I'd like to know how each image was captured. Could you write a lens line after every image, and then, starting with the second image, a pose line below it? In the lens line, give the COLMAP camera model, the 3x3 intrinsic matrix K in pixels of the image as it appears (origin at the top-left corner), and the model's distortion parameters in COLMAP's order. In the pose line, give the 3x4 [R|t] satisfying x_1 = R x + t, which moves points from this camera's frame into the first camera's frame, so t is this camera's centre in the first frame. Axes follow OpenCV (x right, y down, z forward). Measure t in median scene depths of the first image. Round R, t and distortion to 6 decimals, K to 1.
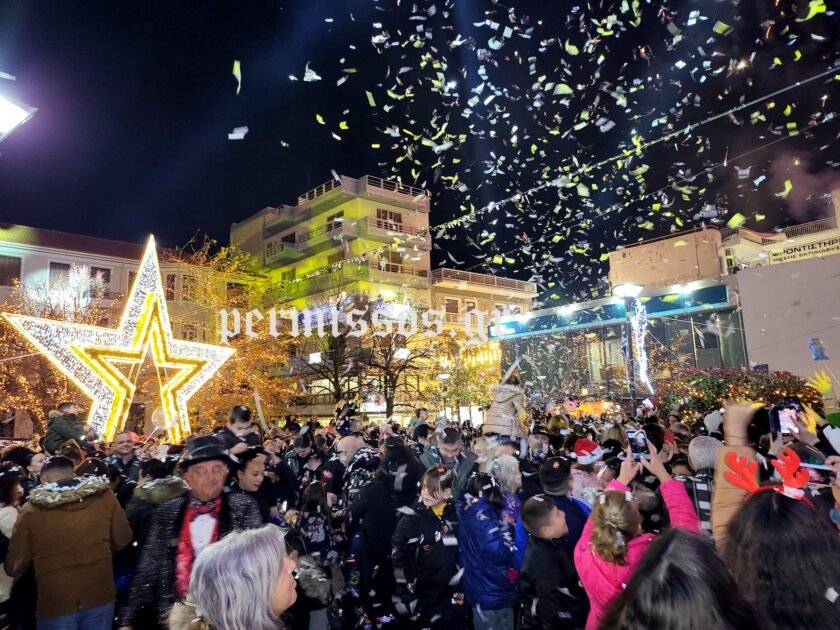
lens RADIAL K [[575.4, 0, 415.8], [0, 575.4, 314.4], [0, 0, 1]] dist [0.057061, -0.060047]
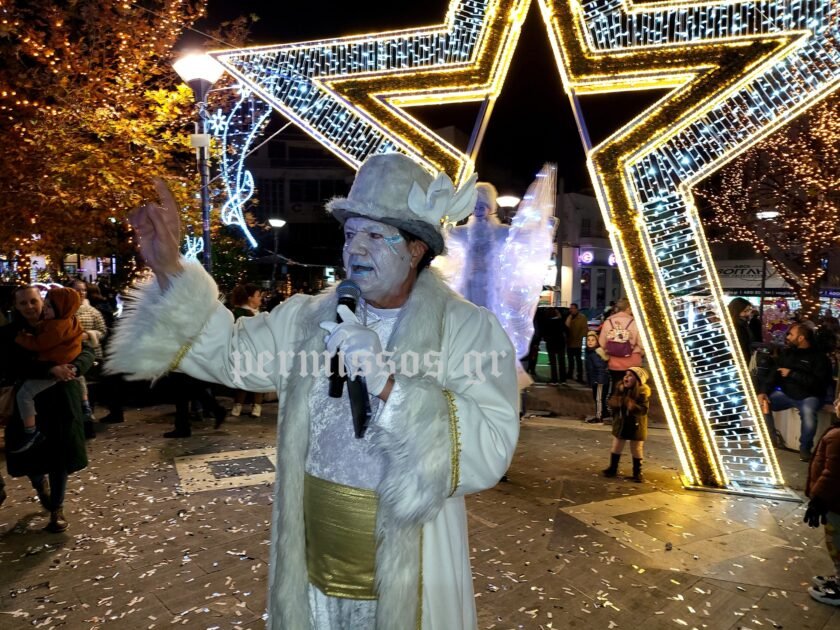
lens RADIAL K [[575.4, 0, 411.7], [0, 575.4, 317.5], [0, 0, 1]] dist [0.057061, -0.060047]
pose [[0.047334, 0.094695, -0.994380, -0.052695], [0.156868, 0.982439, 0.101025, 0.128295], [0.986485, -0.160768, 0.031648, 0.635973]]
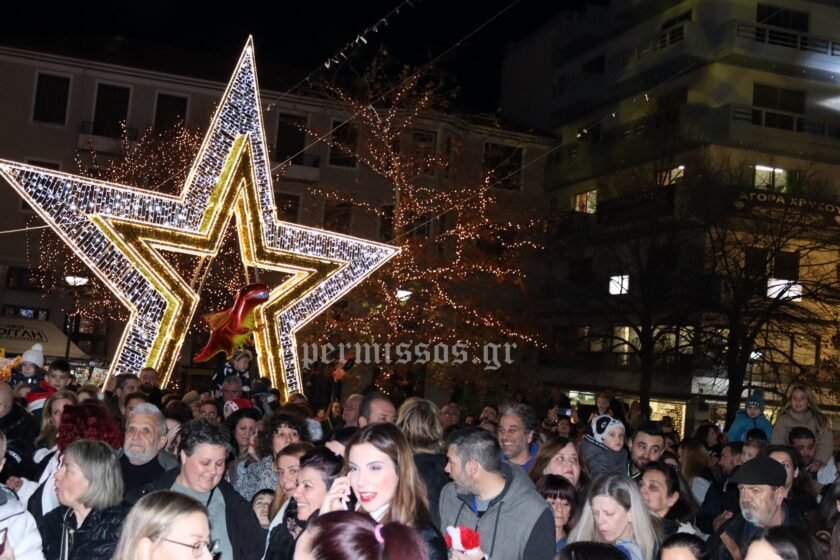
lens RADIAL K [[1013.2, 0, 418.0], [0, 1013.2, 280.0], [0, 0, 1]] dist [-0.077957, 0.000000]
pose [[0.908066, 0.075325, -0.411998, 0.088792], [-0.047678, 0.995891, 0.076991, 0.013979], [0.416104, -0.050269, 0.907926, 0.120464]]
